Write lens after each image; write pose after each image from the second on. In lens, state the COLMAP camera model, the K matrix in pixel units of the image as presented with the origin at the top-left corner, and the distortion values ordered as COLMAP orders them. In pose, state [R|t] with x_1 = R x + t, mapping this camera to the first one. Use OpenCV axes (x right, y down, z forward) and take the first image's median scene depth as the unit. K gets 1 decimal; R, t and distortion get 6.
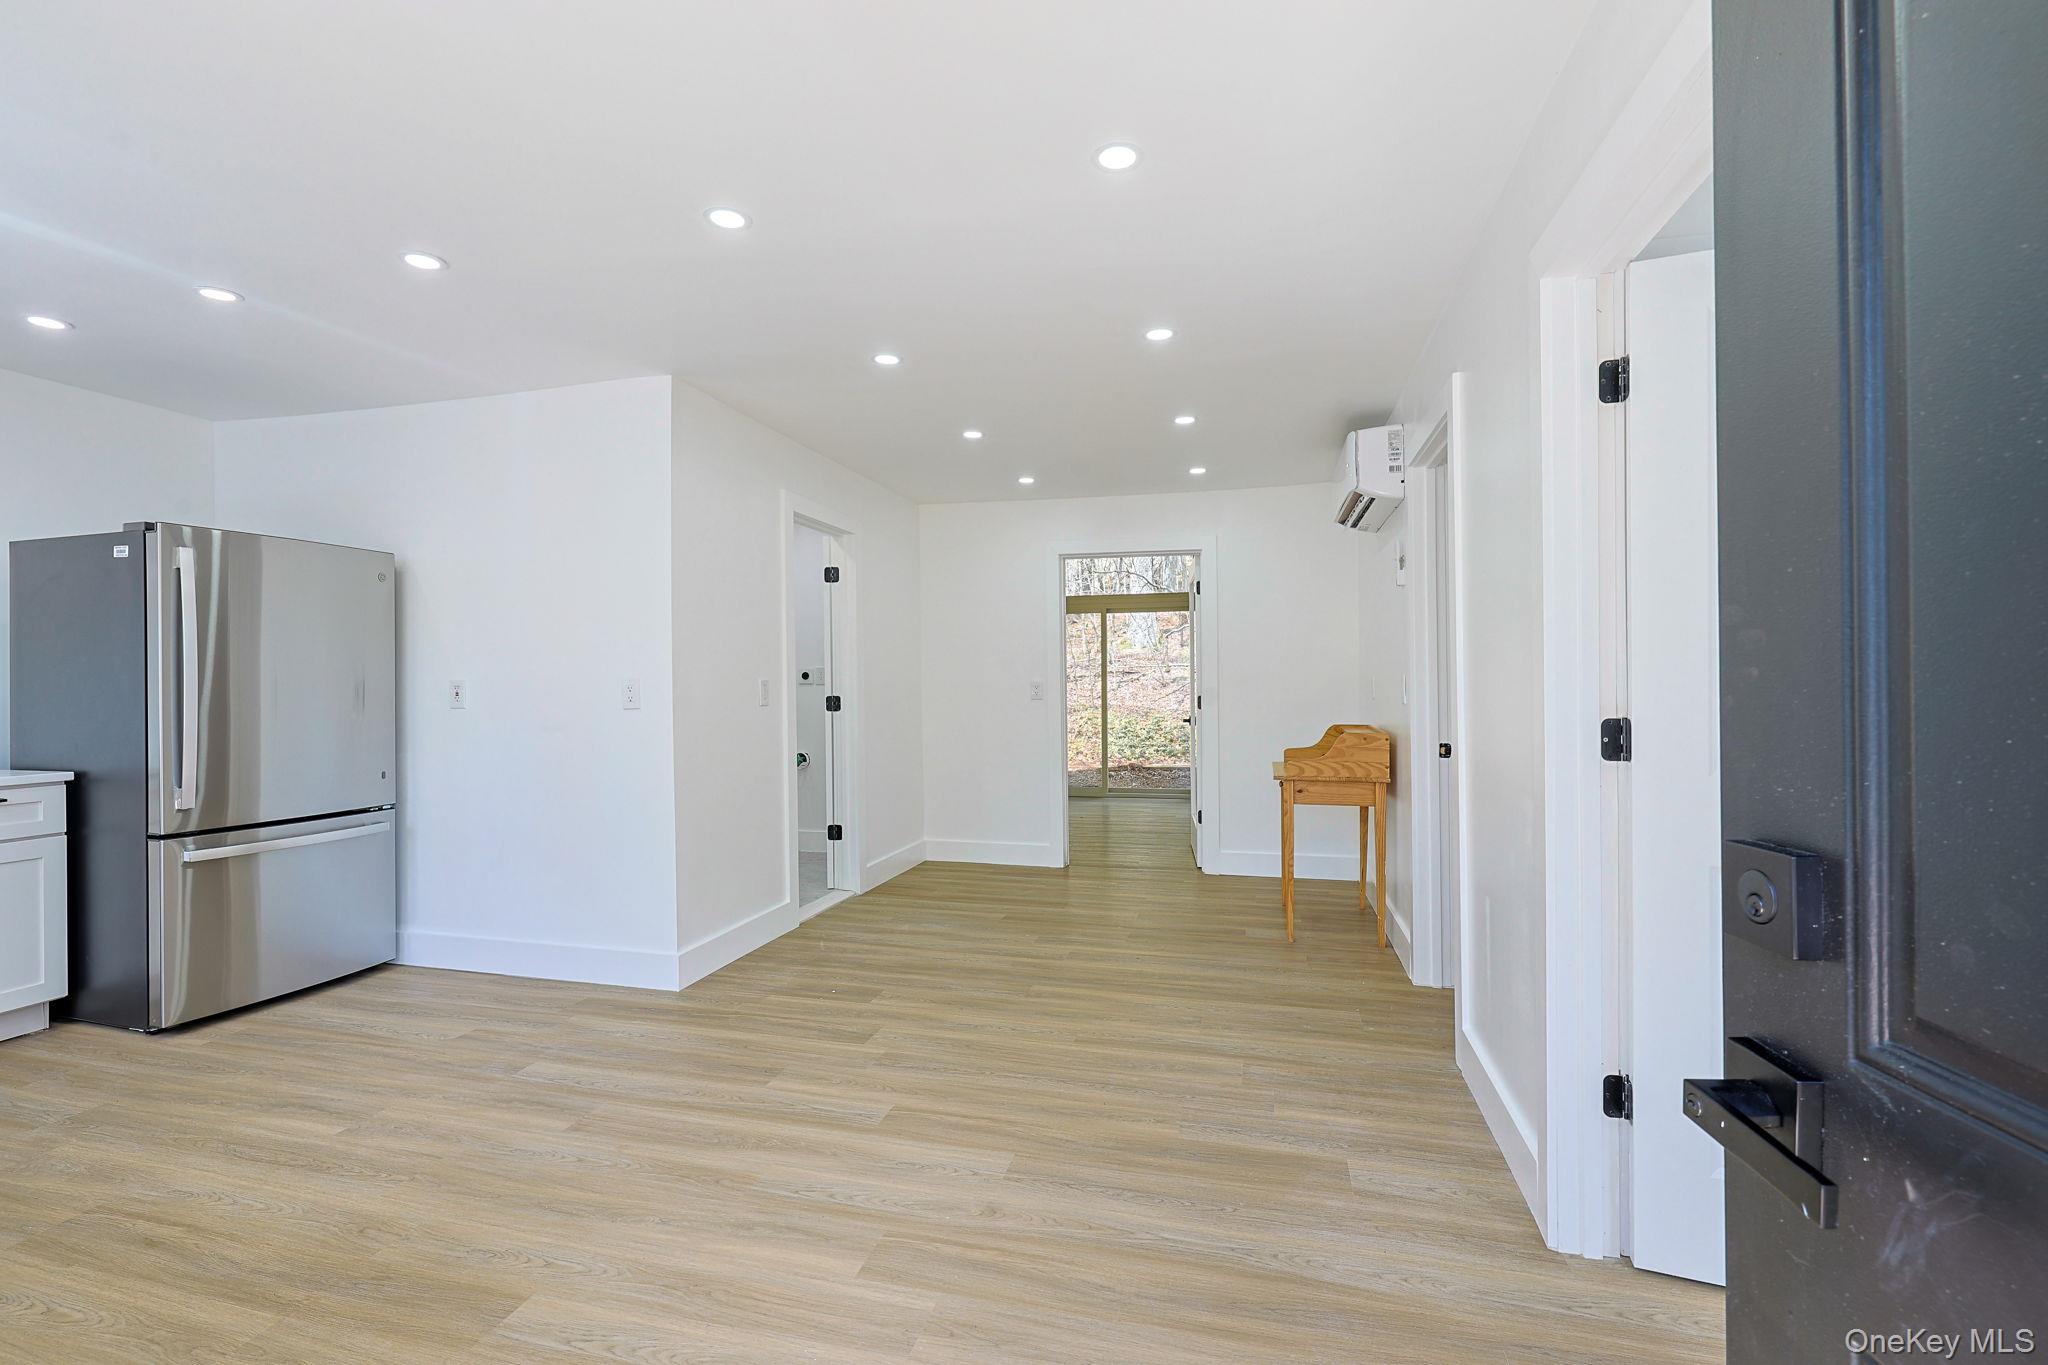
lens RADIAL K [[907.1, 0, 1022.4], [0, 907.1, 685.9], [0, 0, 1]] dist [-0.001460, -0.000500]
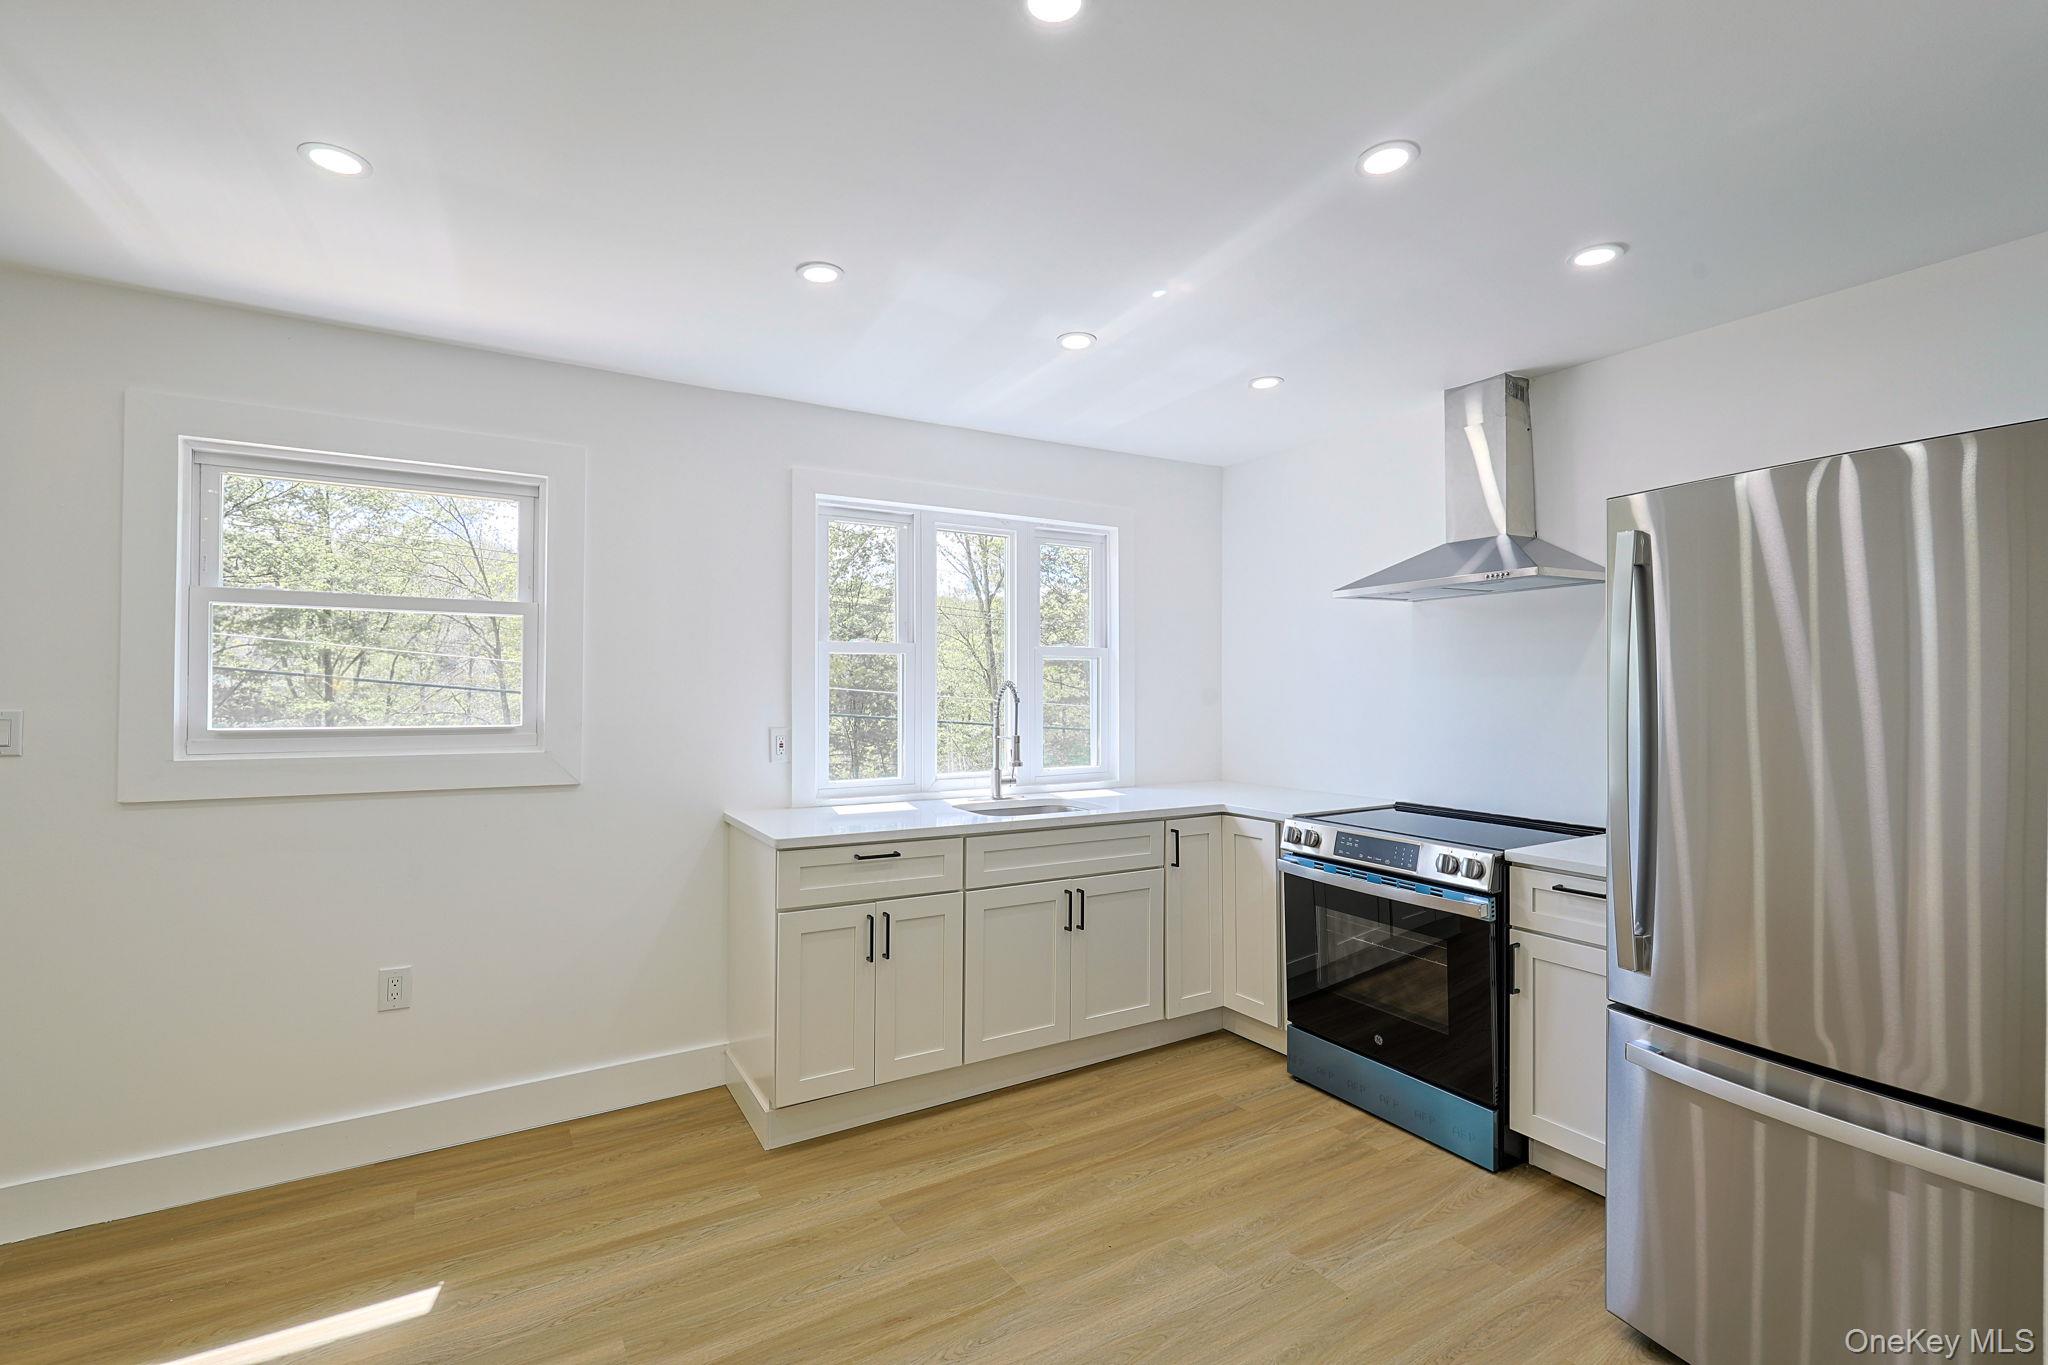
lens RADIAL K [[907.1, 0, 1028.2], [0, 907.1, 679.9], [0, 0, 1]] dist [-0.001460, -0.000500]
pose [[-0.694491, -0.003128, -0.719495, -0.215955], [-0.000548, 0.999993, -0.003818, -0.051335], [0.719502, -0.002258, -0.694487, 1.116277]]
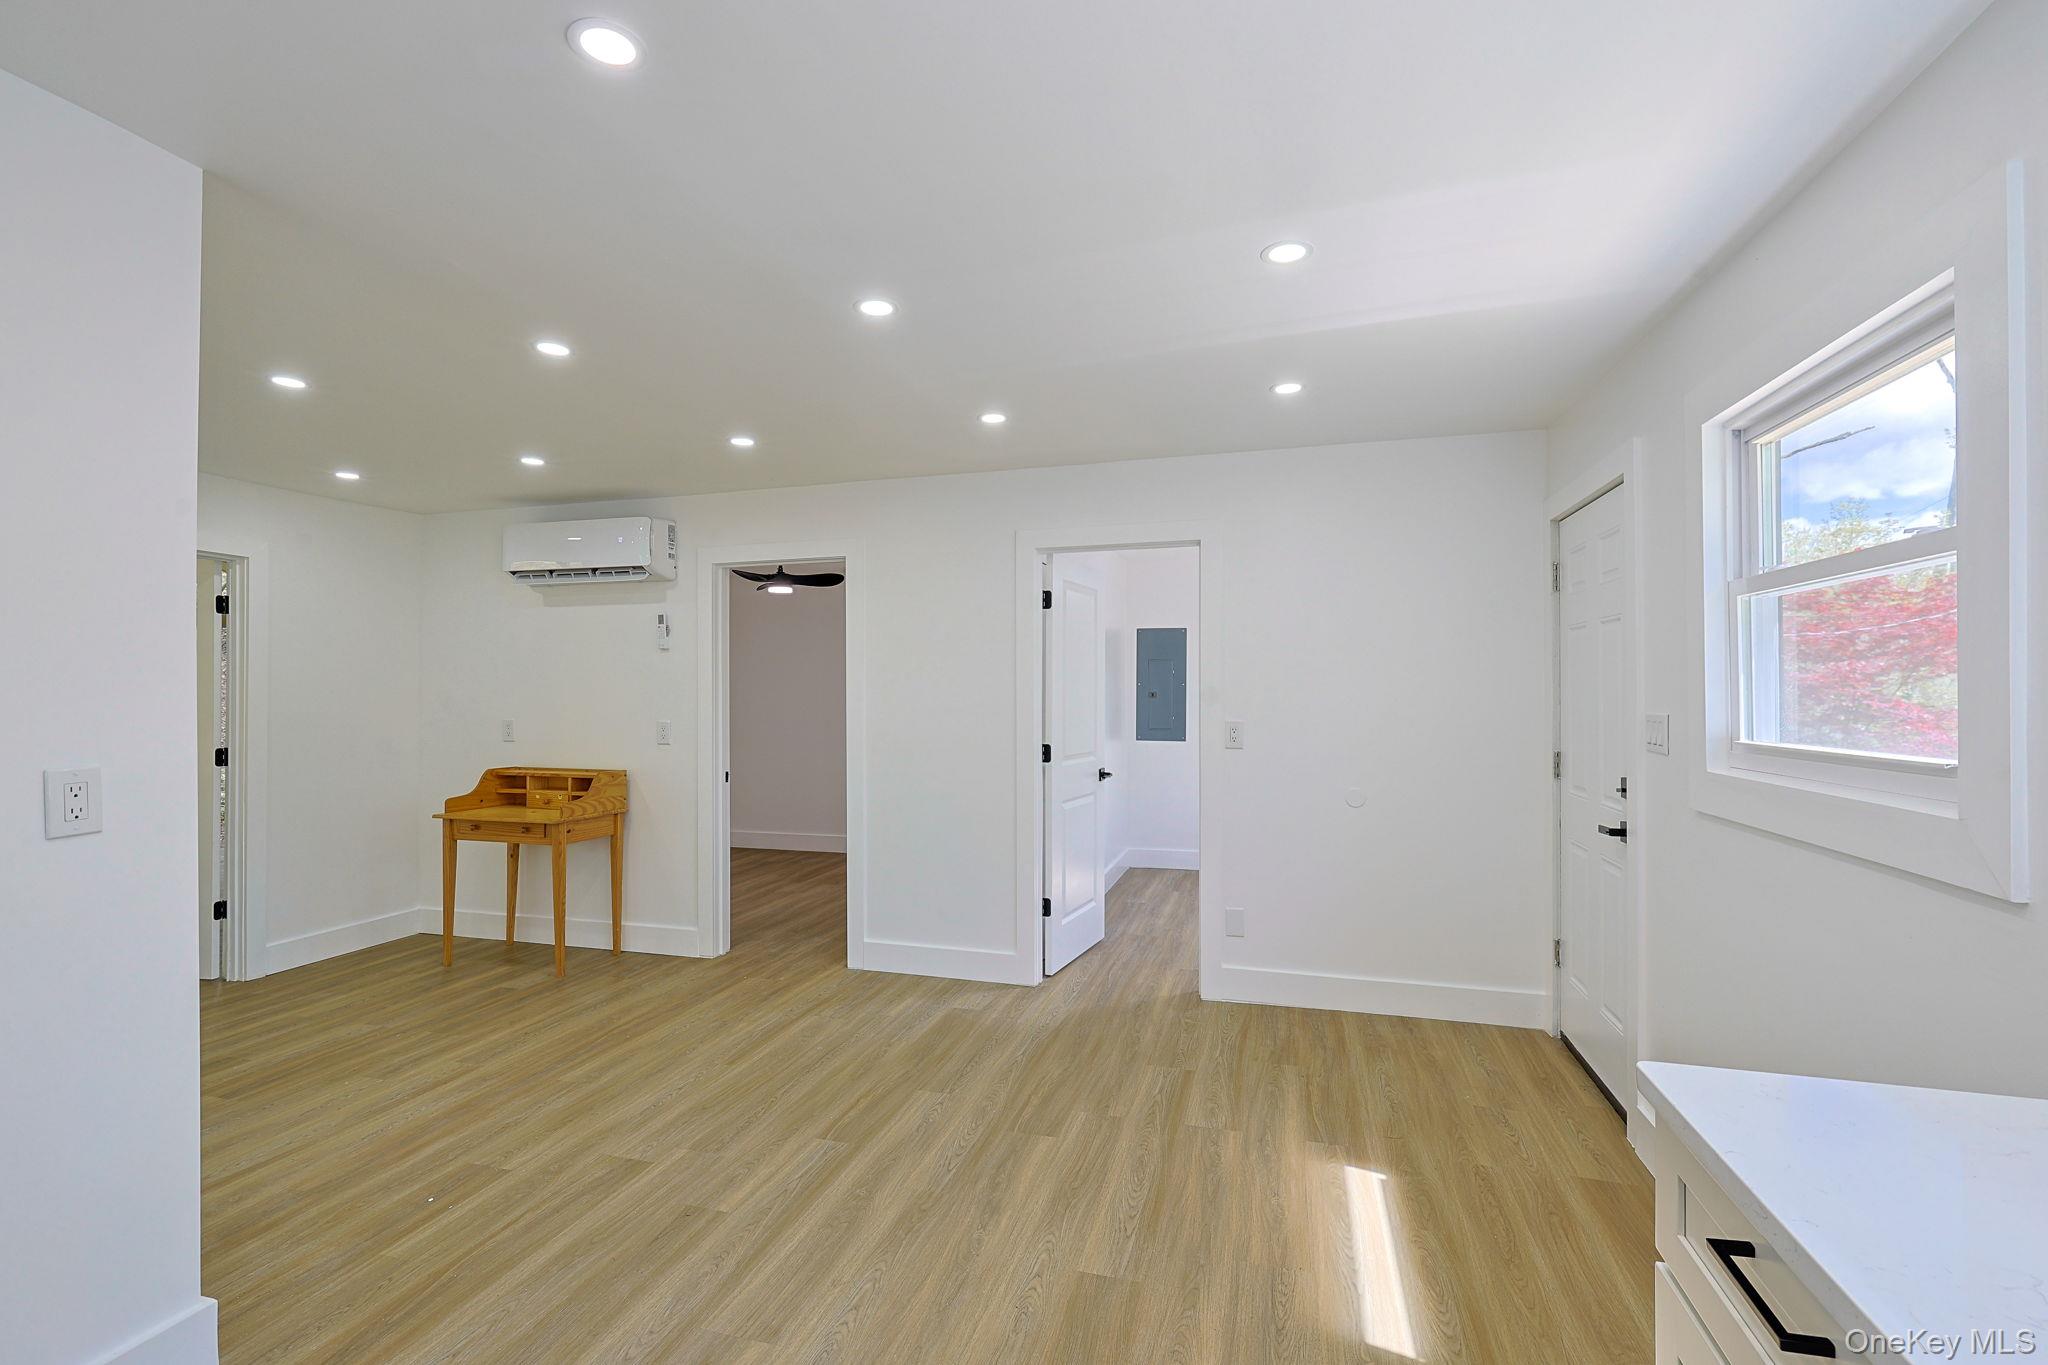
lens RADIAL K [[907.1, 0, 1017.2], [0, 907.1, 689.4], [0, 0, 1]] dist [-0.001460, -0.000500]
pose [[0.023650, 0.013982, 0.999623, -0.995991], [0.004973, 0.999888, -0.014103, -0.044280], [-0.999708, 0.005304, 0.023578, 0.597455]]
